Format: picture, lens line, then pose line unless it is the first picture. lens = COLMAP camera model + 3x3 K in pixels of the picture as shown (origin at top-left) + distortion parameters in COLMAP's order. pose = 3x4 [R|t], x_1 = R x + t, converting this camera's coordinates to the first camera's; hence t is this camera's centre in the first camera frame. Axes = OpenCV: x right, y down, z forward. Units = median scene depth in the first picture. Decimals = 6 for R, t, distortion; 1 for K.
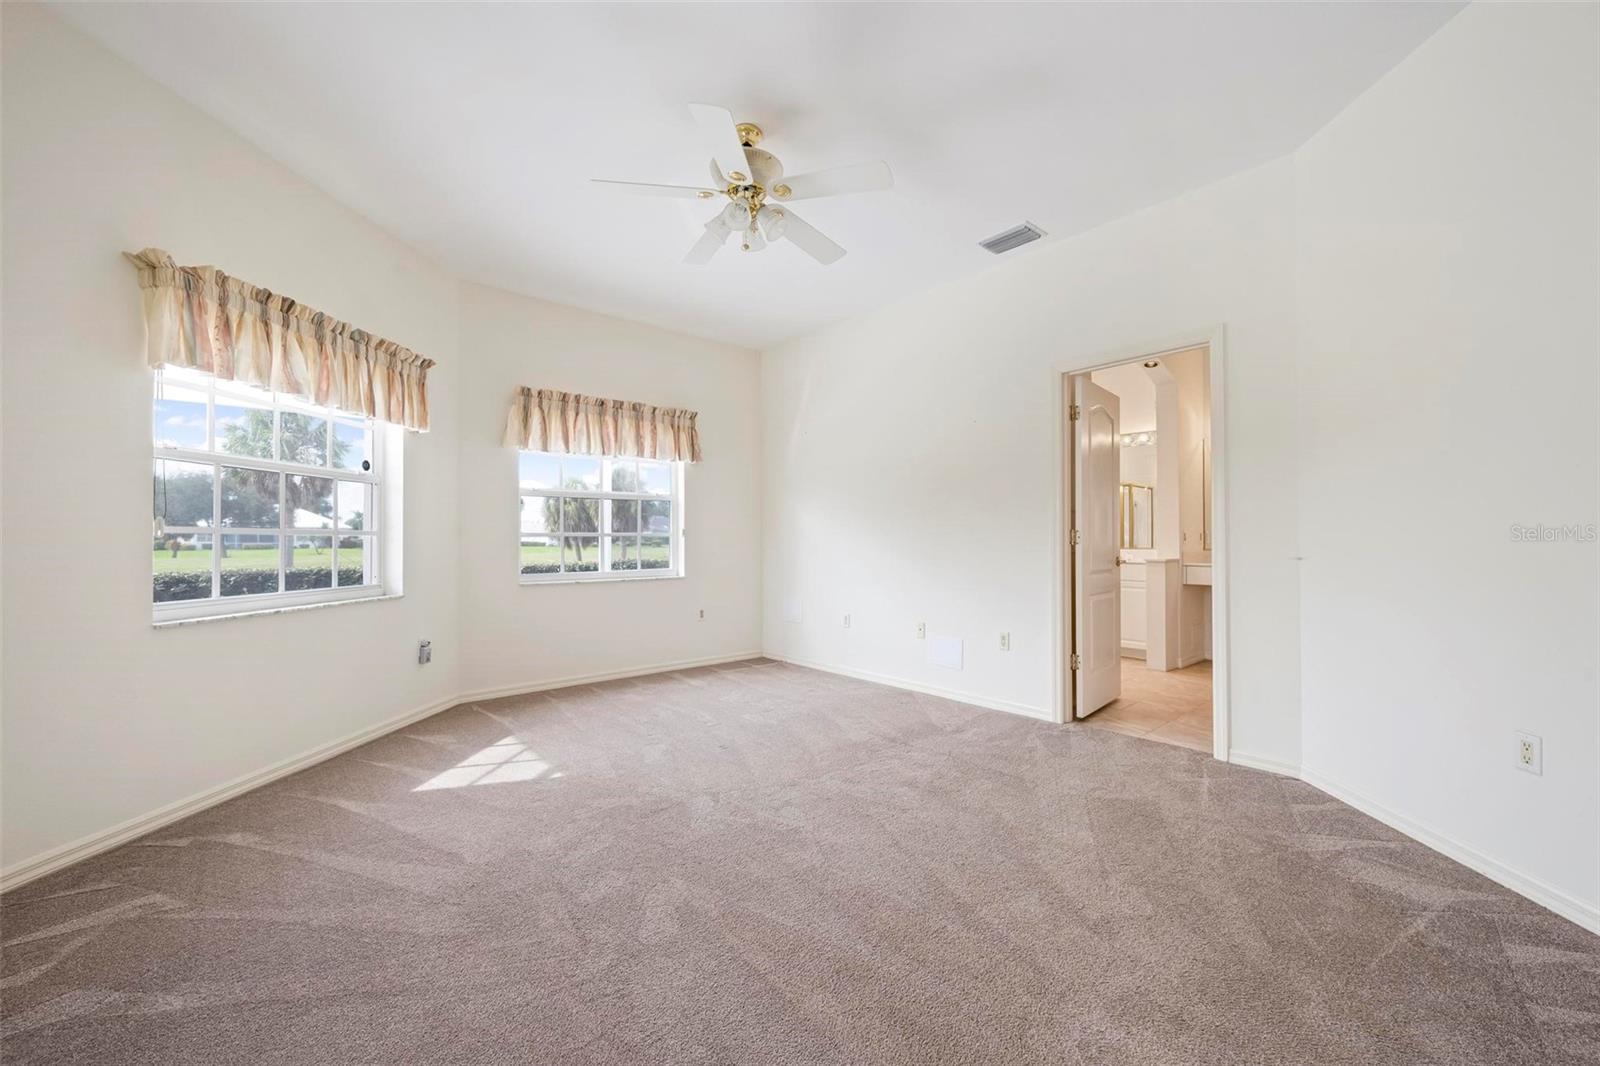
lens RADIAL K [[616.7, 0, 804.9], [0, 616.7, 537.4], [0, 0, 1]] dist [0.000506, 0.000054]
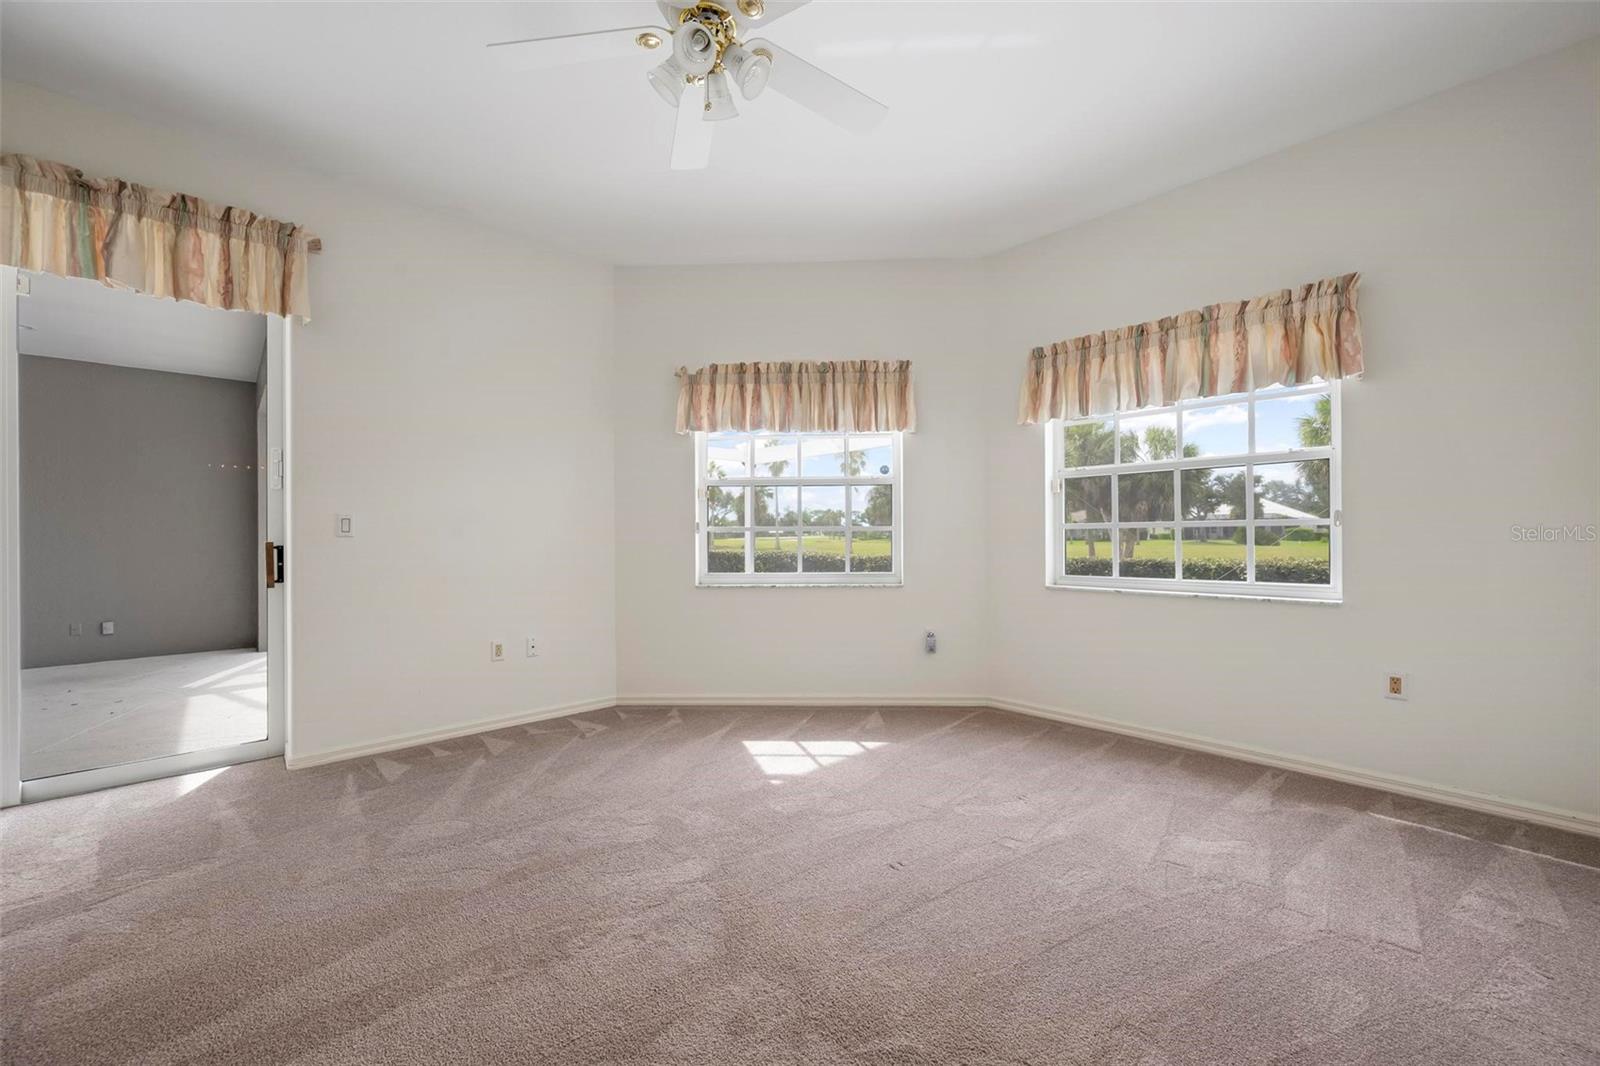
lens RADIAL K [[616.7, 0, 804.9], [0, 616.7, 537.4], [0, 0, 1]] dist [0.000506, 0.000054]
pose [[0.059946, 0.012944, -0.998118, 0.448601], [0.012421, 0.999829, 0.013712, -0.006549], [0.998124, -0.013220, 0.059775, 0.804268]]
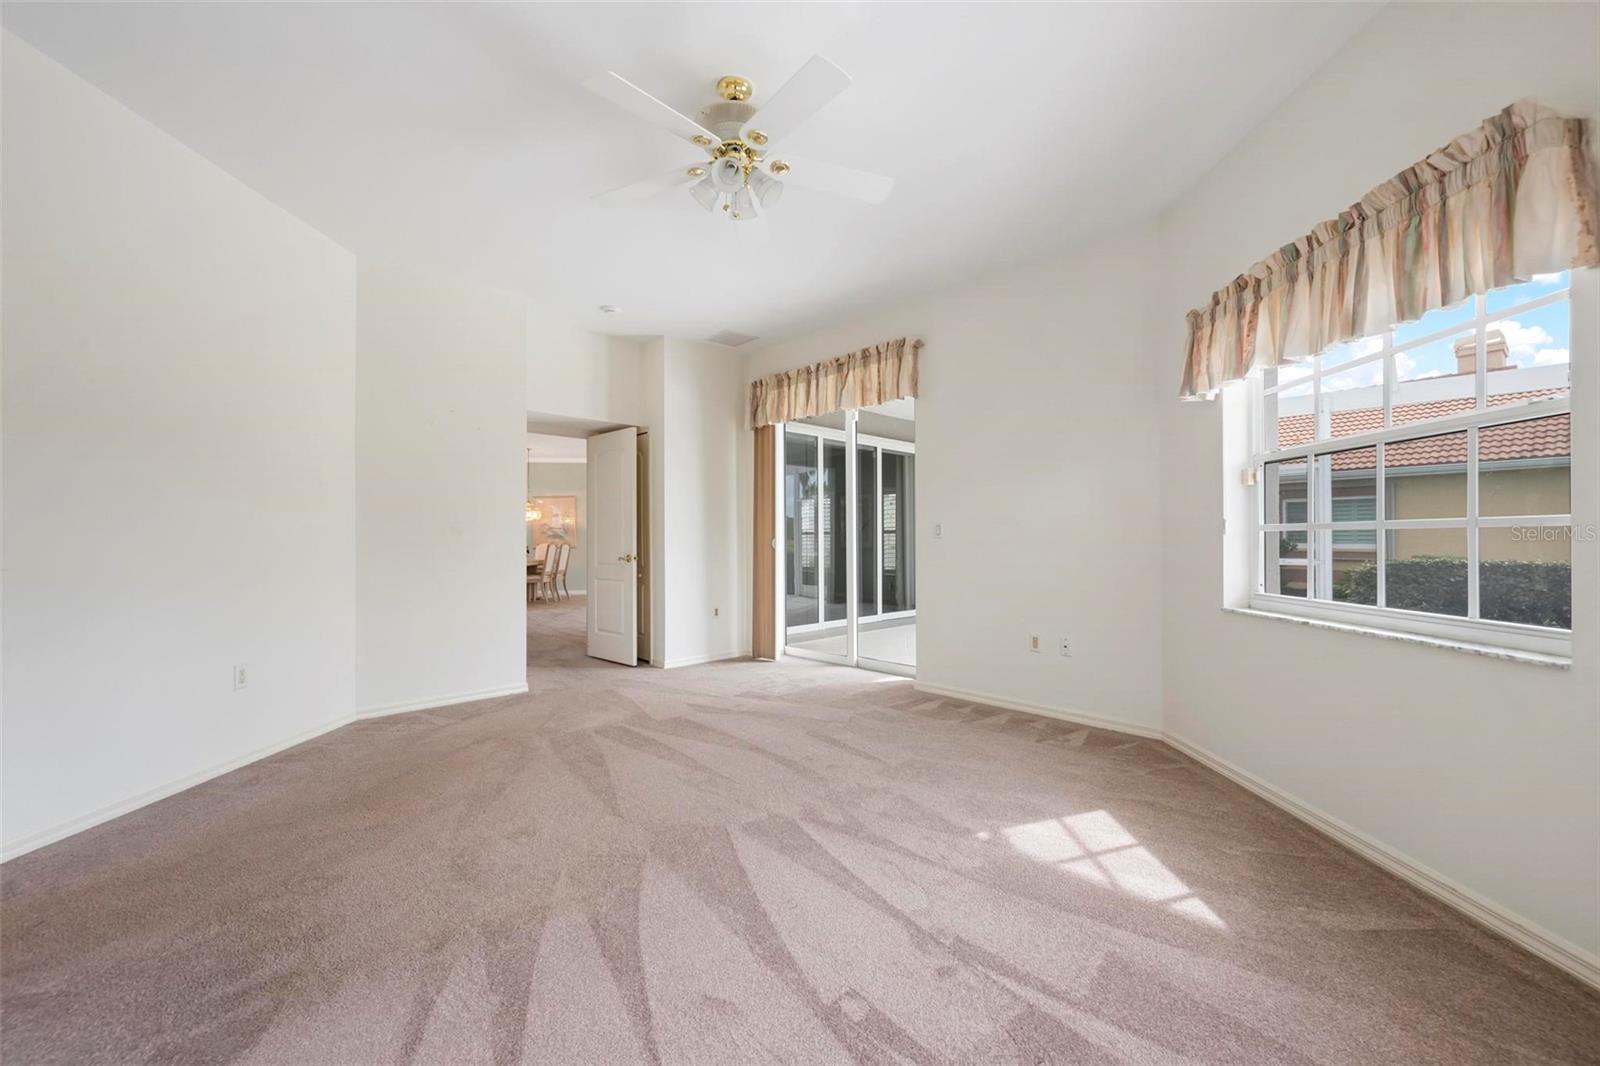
lens RADIAL K [[656.6, 0, 800.0], [0, 656.6, 533.0], [0, 0, 1]] dist [-0.000408, -0.000047]
pose [[-0.998288, 0.022866, -0.053835, -0.100543], [0.023442, 0.999674, -0.010101, -0.006635], [0.053587, -0.011346, -0.998499, 1.499786]]
